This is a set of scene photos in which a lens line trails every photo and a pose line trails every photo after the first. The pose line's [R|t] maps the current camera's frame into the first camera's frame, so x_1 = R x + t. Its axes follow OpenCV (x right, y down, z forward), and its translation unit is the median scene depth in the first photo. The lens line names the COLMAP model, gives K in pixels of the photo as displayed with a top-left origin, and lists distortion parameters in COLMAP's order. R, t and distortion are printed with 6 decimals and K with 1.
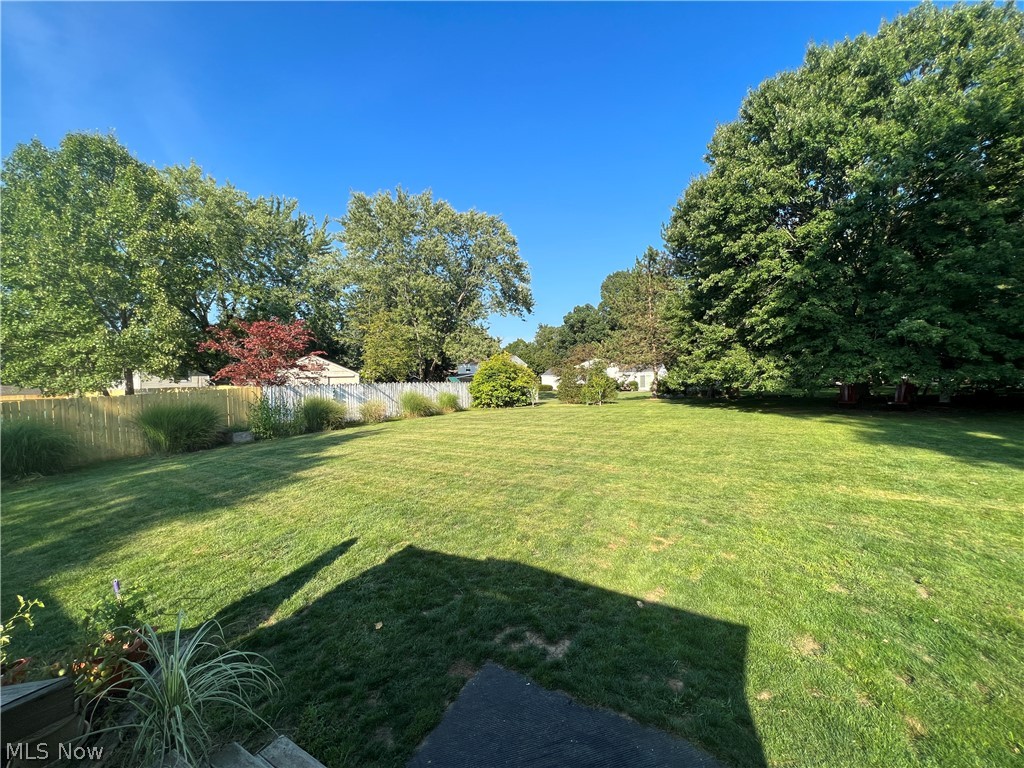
lens RADIAL K [[410.9, 0, 513.5], [0, 410.9, 384.1], [0, 0, 1]] dist [-0.005753, 0.000379]
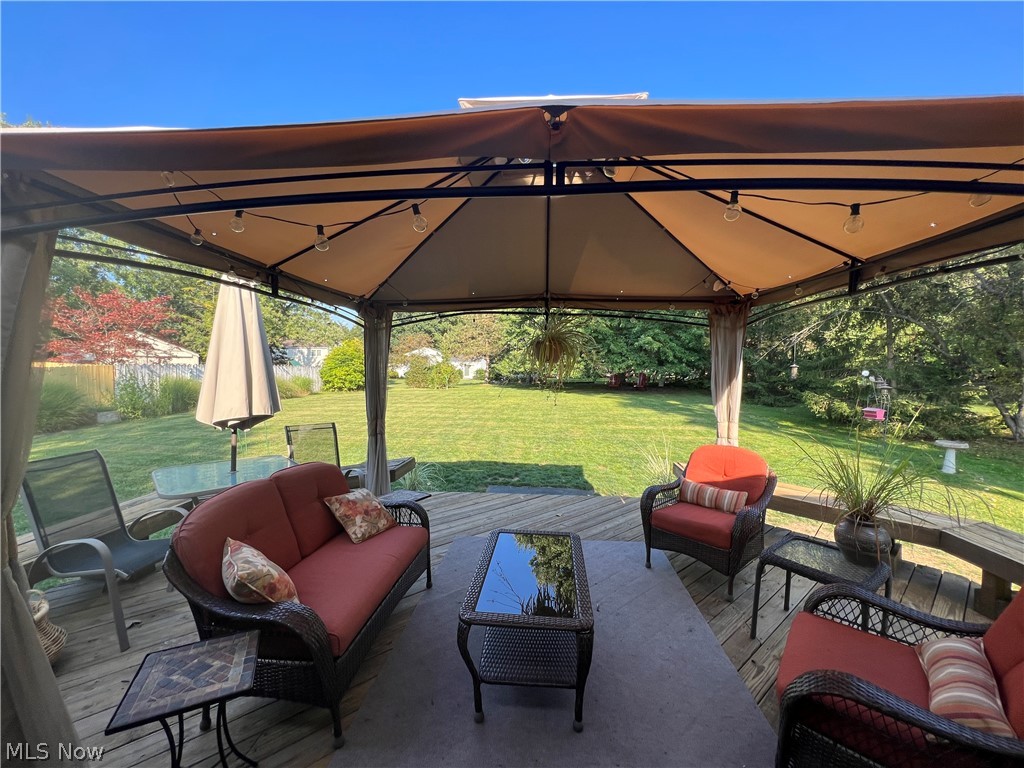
lens RADIAL K [[410.9, 0, 514.1], [0, 410.9, 382.8], [0, 0, 1]] dist [-0.005753, 0.000379]
pose [[0.901183, 0.010226, 0.433317, -0.227282], [-0.020701, 0.999596, 0.019463, 0.011722], [-0.432943, -0.026510, 0.901031, -0.272121]]
